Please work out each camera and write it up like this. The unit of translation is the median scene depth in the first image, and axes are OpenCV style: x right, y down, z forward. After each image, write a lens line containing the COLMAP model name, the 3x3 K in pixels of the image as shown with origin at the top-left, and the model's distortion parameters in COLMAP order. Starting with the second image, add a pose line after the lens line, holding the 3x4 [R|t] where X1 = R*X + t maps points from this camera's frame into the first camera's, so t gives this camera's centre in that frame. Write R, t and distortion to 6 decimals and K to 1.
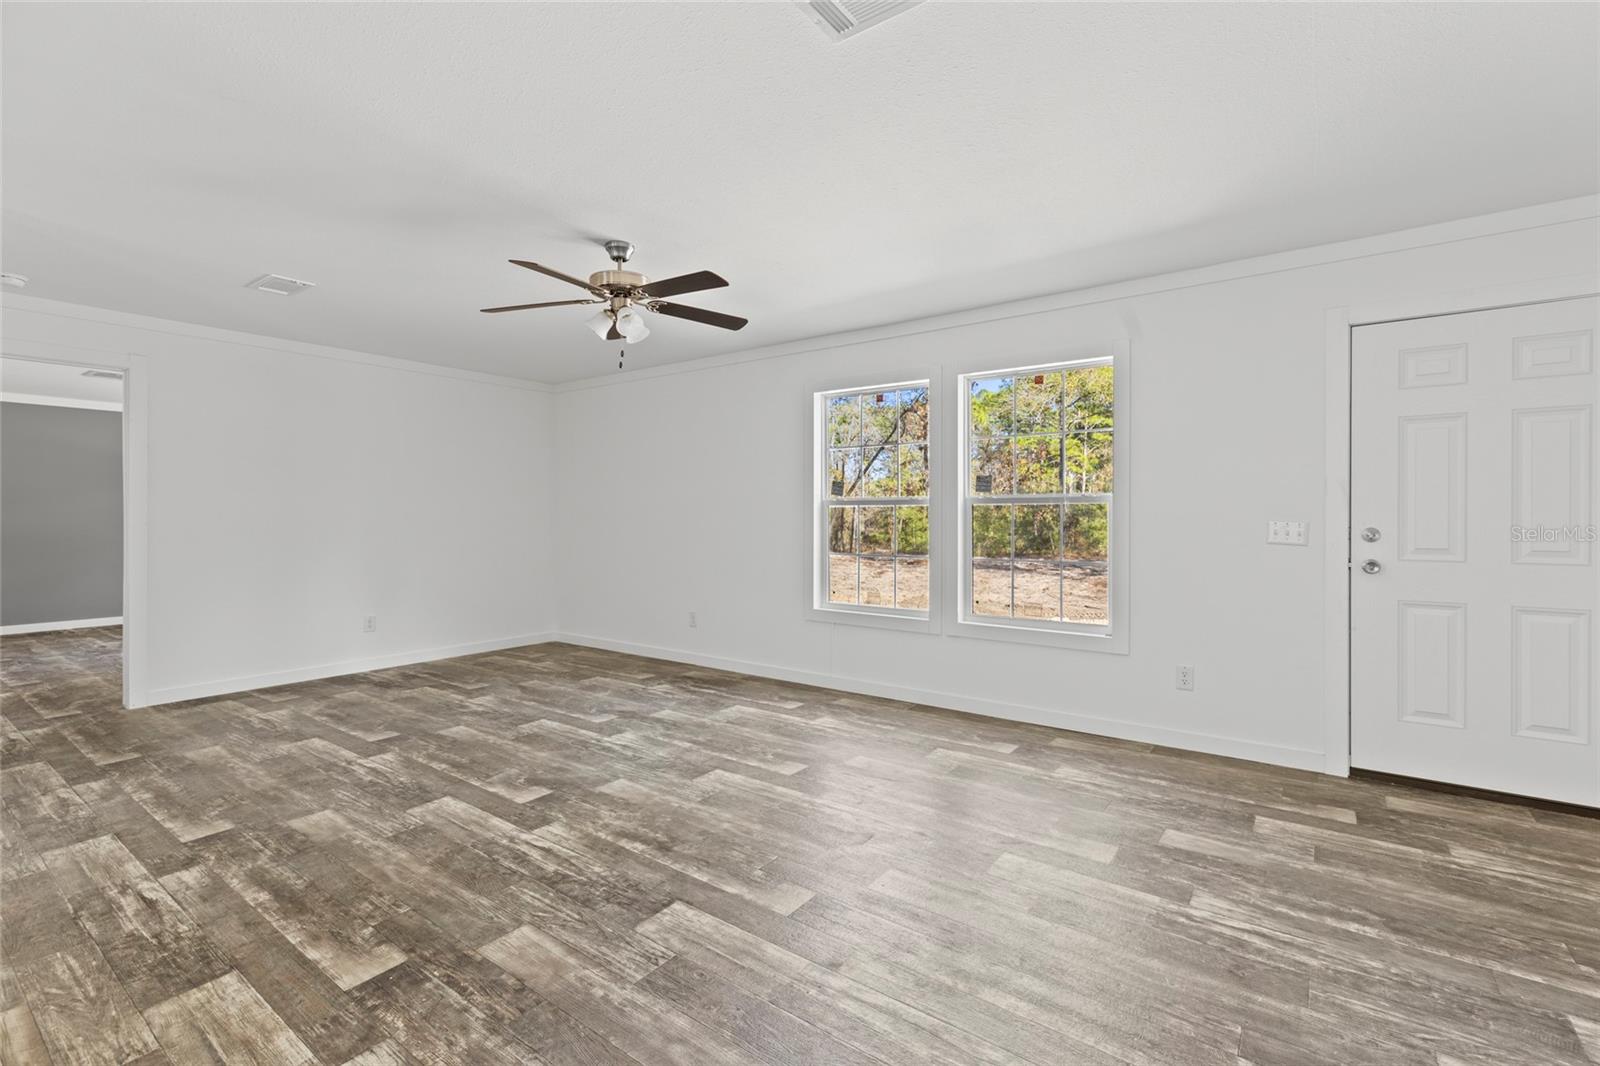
lens RADIAL K [[701.9, 0, 811.4], [0, 701.9, 523.4], [0, 0, 1]] dist [-0.004146, 0.000423]
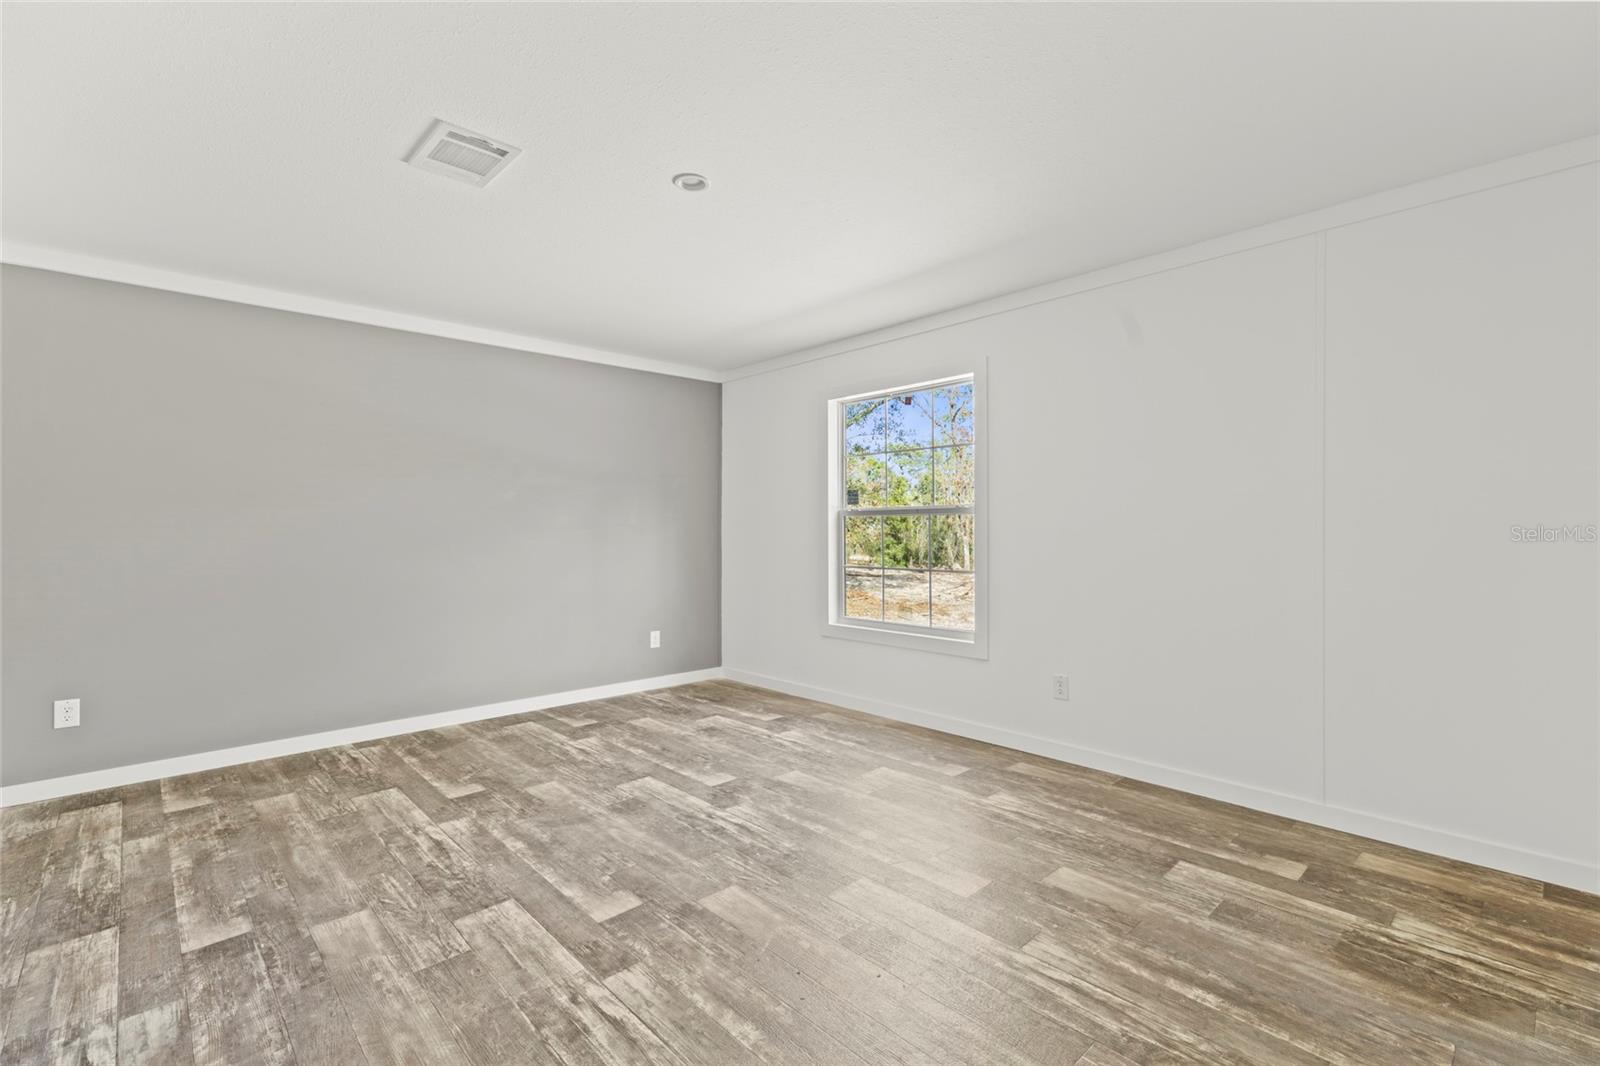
lens RADIAL K [[699.5, 0, 804.5], [0, 699.5, 554.2], [0, 0, 1]] dist [0.009371, 0.000103]
pose [[0.985349, 0.002942, -0.170528, 0.315131], [0.001597, 0.999648, 0.026475, -0.001202], [0.170546, -0.026360, 0.984997, 0.039430]]
